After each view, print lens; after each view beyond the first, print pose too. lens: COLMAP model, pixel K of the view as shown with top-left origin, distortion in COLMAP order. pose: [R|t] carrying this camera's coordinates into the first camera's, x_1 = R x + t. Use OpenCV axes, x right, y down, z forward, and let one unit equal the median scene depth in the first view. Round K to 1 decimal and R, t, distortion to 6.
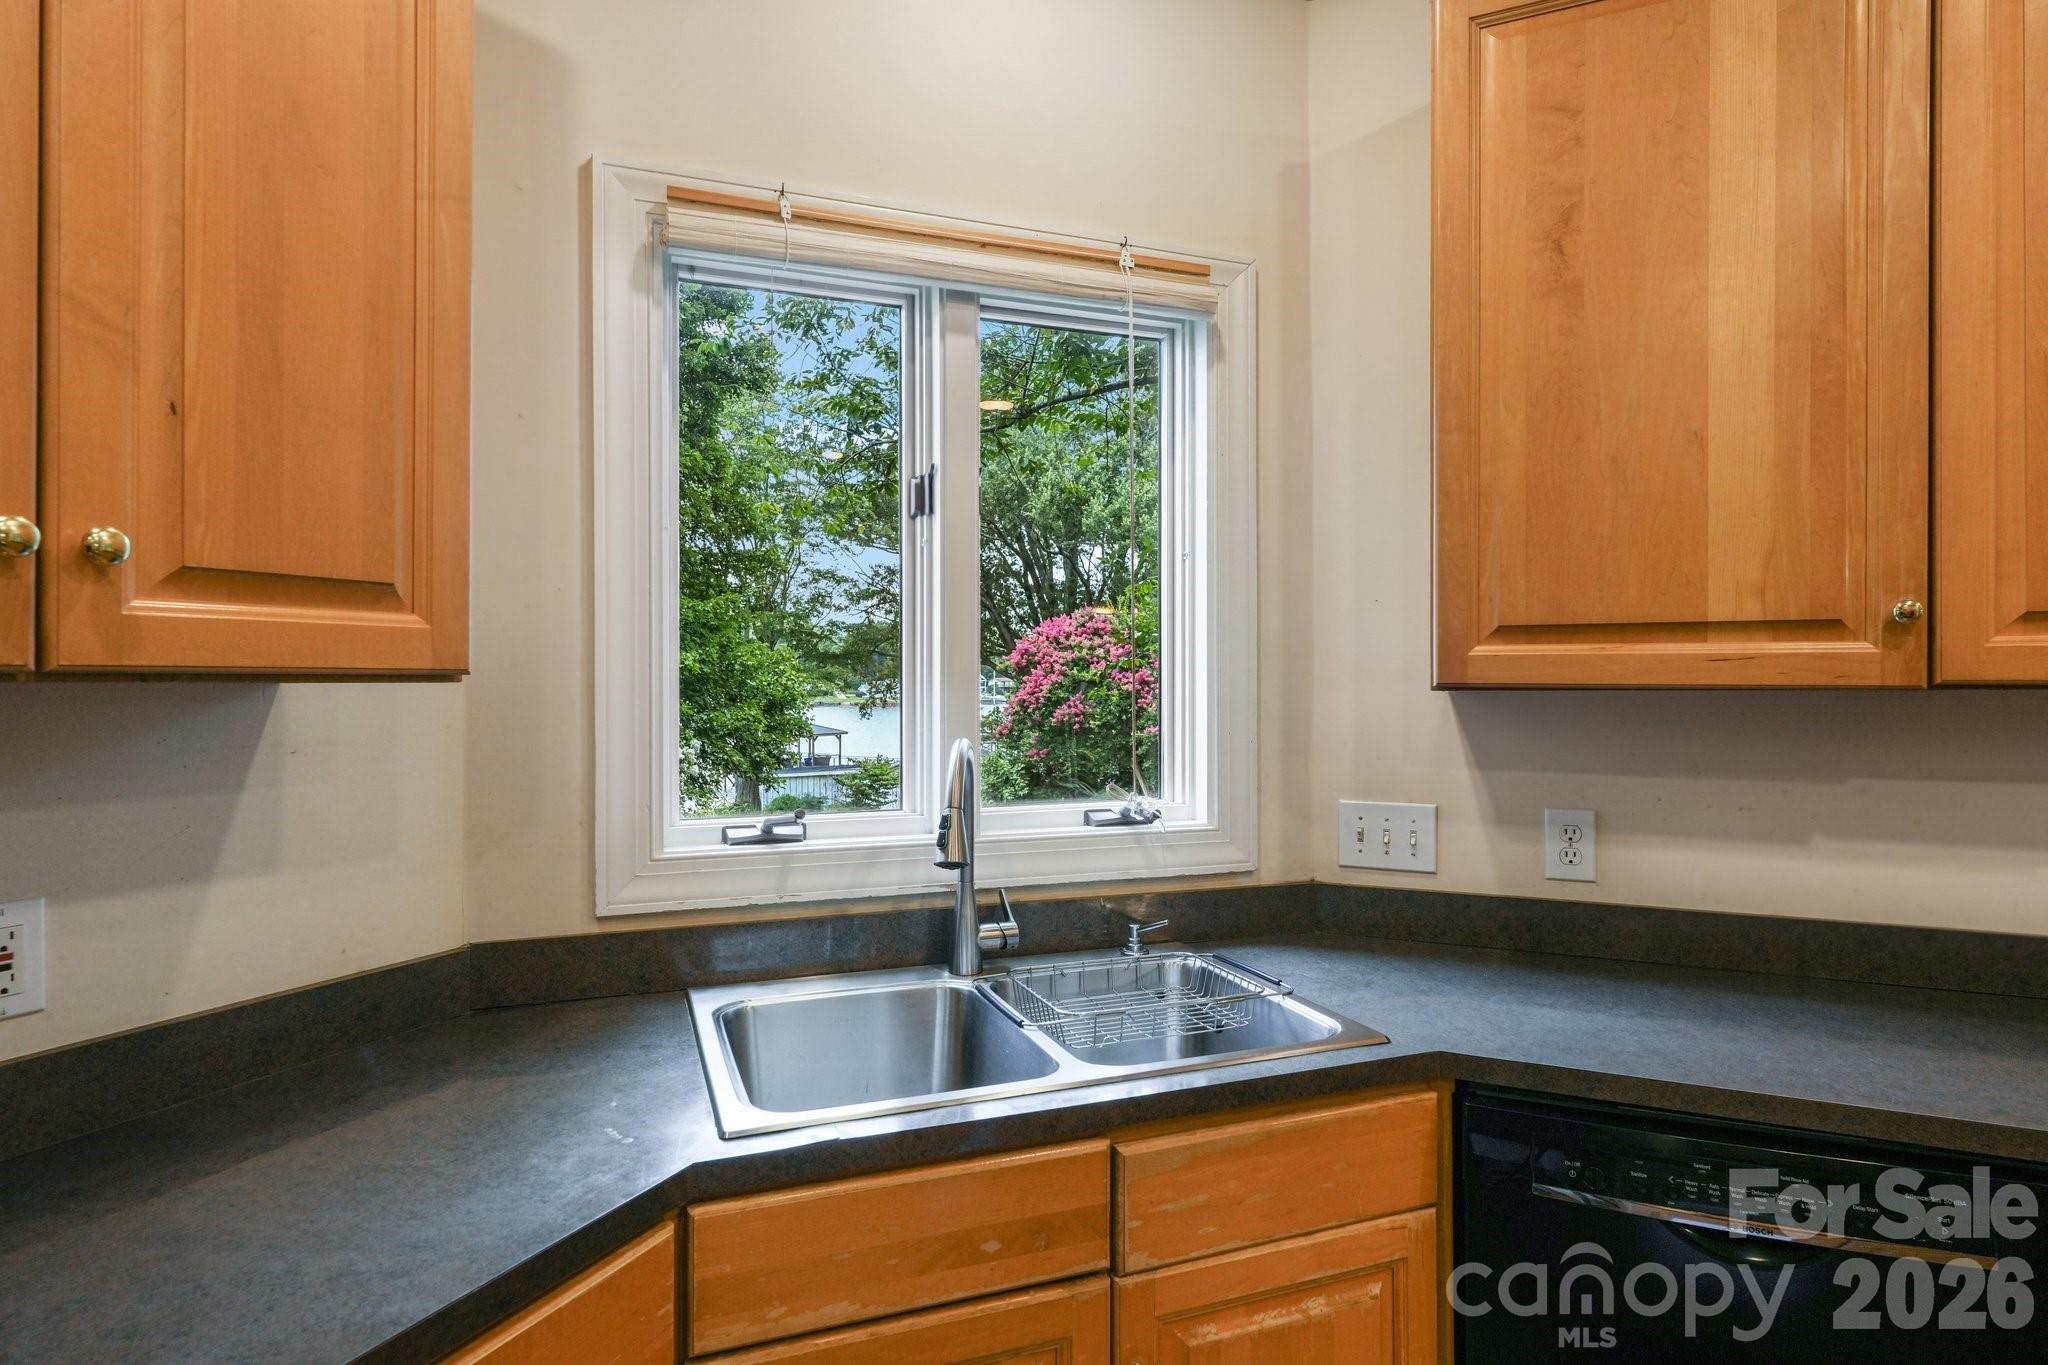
lens RADIAL K [[1080.6, 0, 1024.0], [0, 1080.6, 682.5], [0, 0, 1]] dist [-0.014758, 0.009845]
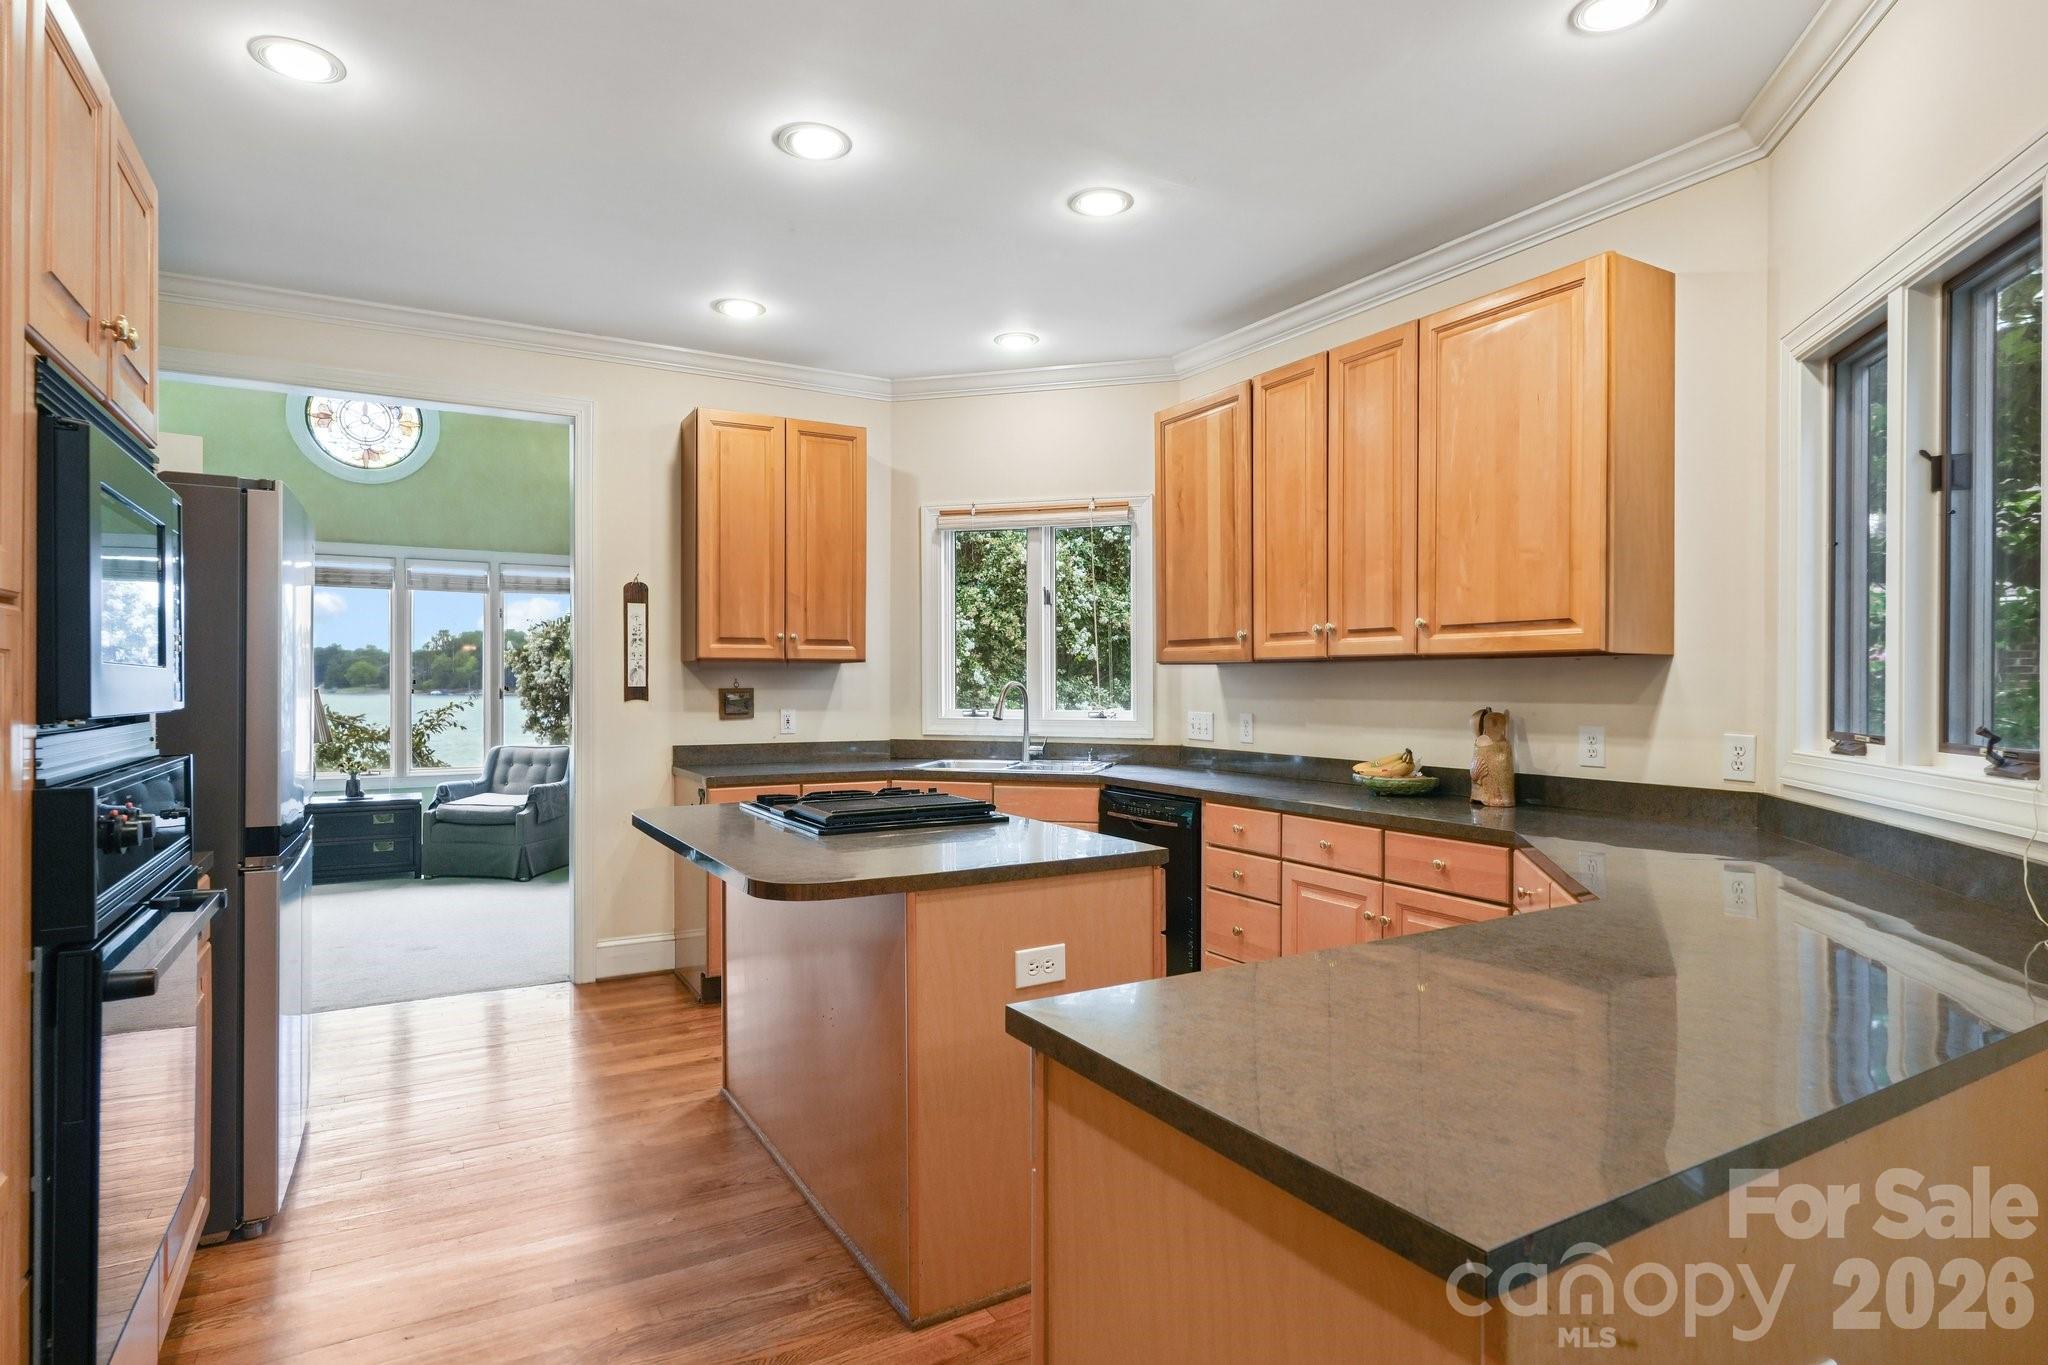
lens RADIAL K [[1080.6, 0, 1024.0], [0, 1080.6, 682.5], [0, 0, 1]] dist [-0.014758, 0.009845]
pose [[0.806801, 0.002214, -0.590819, 1.839955], [-0.001041, 0.999997, 0.002326, 0.049806], [0.590822, -0.001261, 0.806801, -1.510944]]
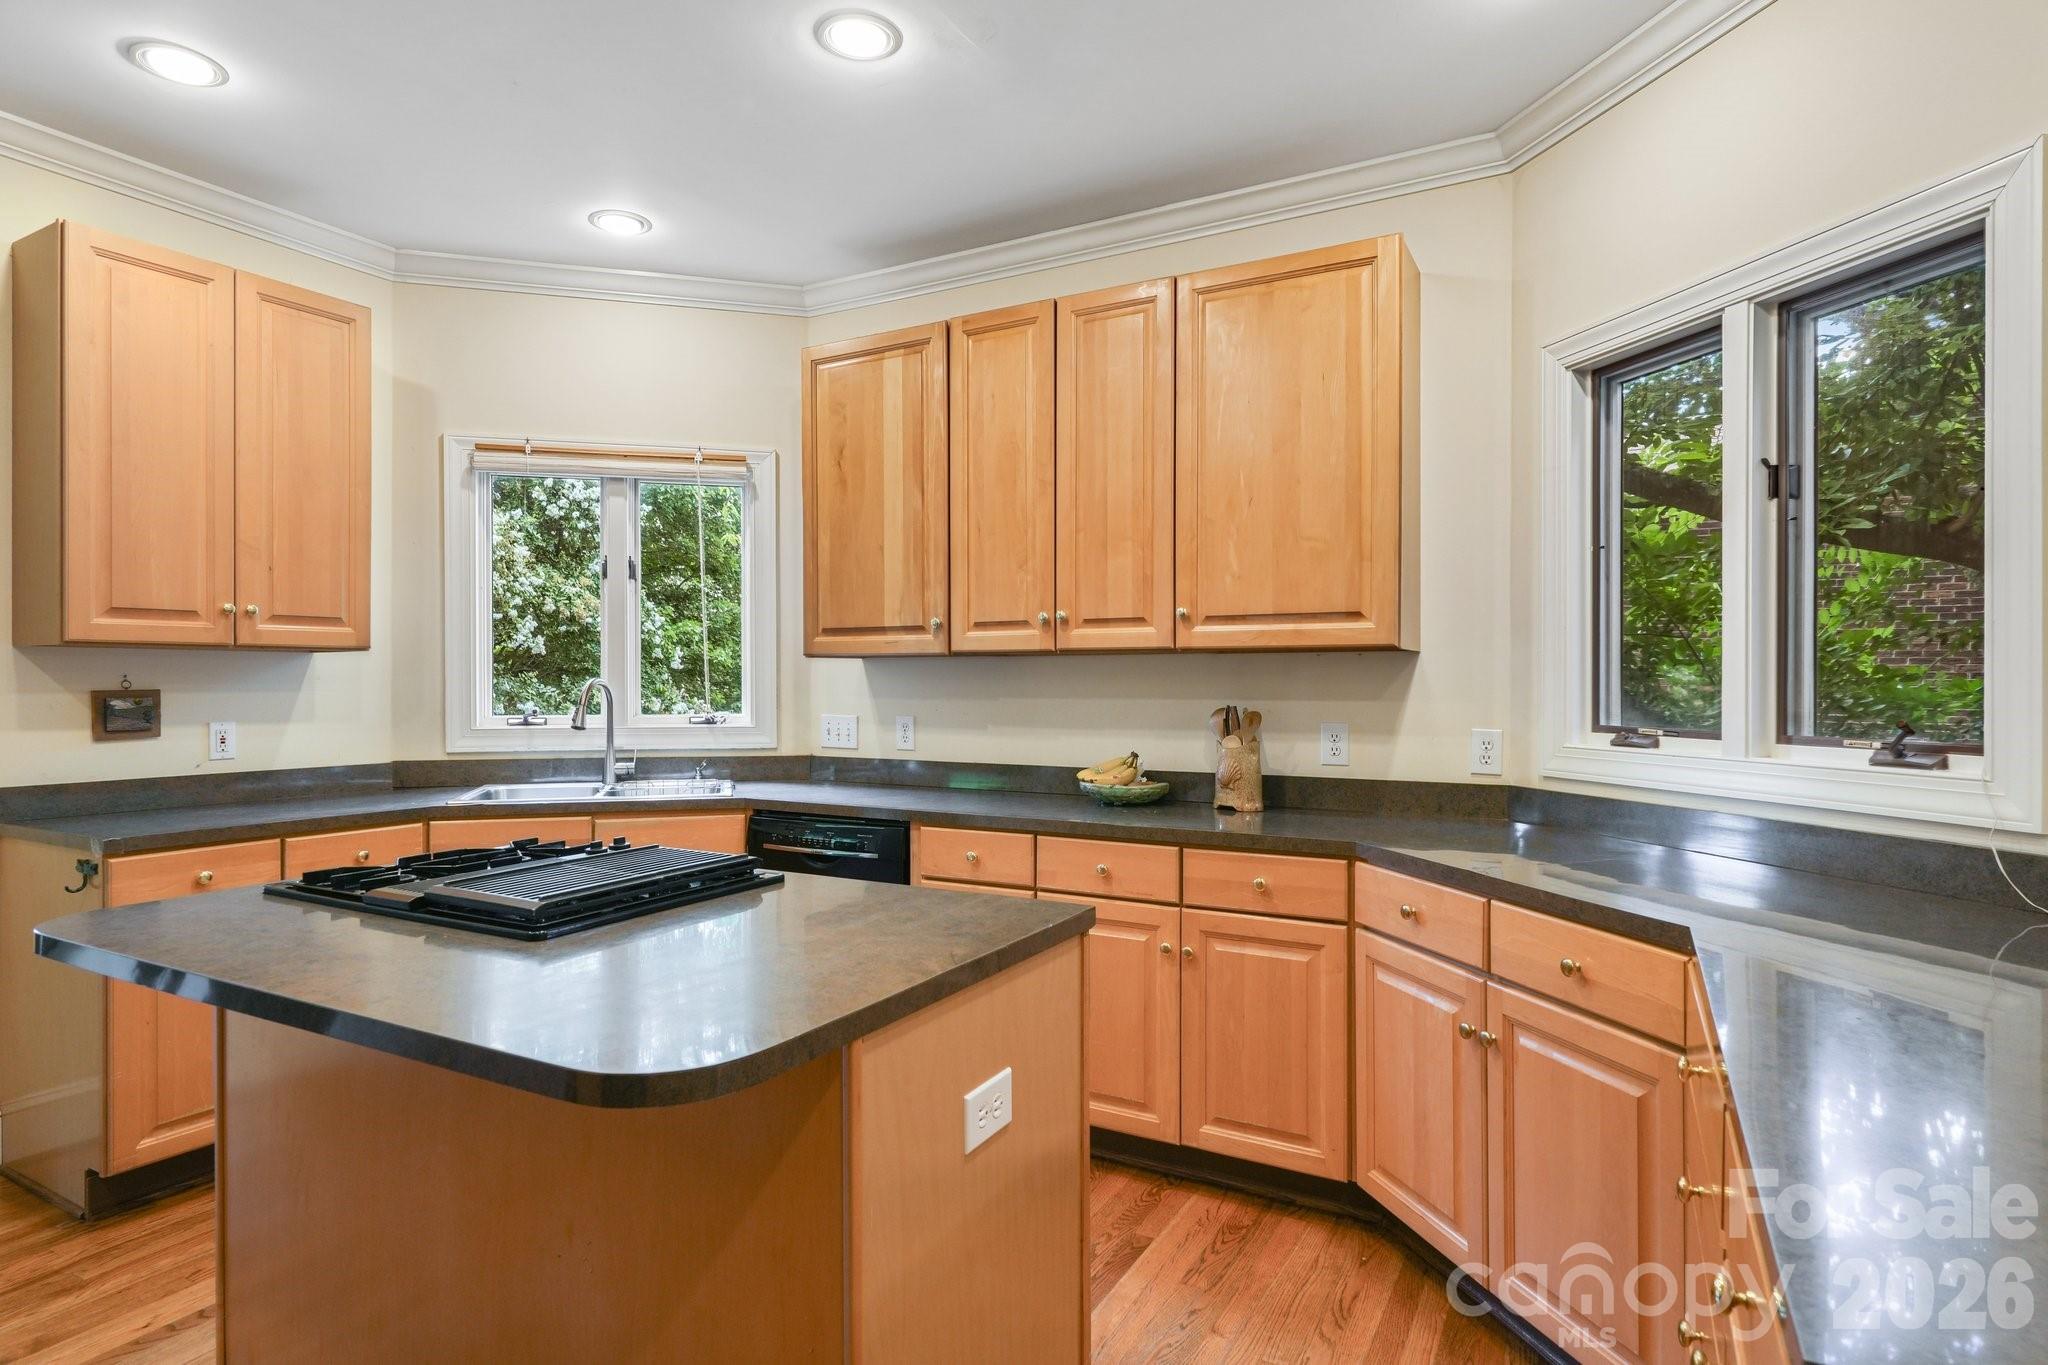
lens RADIAL K [[1080.6, 0, 1024.0], [0, 1080.6, 682.5], [0, 0, 1]] dist [-0.014758, 0.009845]
pose [[0.996006, 0.001102, -0.089284, 1.099103], [-0.000689, 0.999989, 0.004657, 0.051159], [0.089288, -0.004577, 0.995995, -1.267164]]
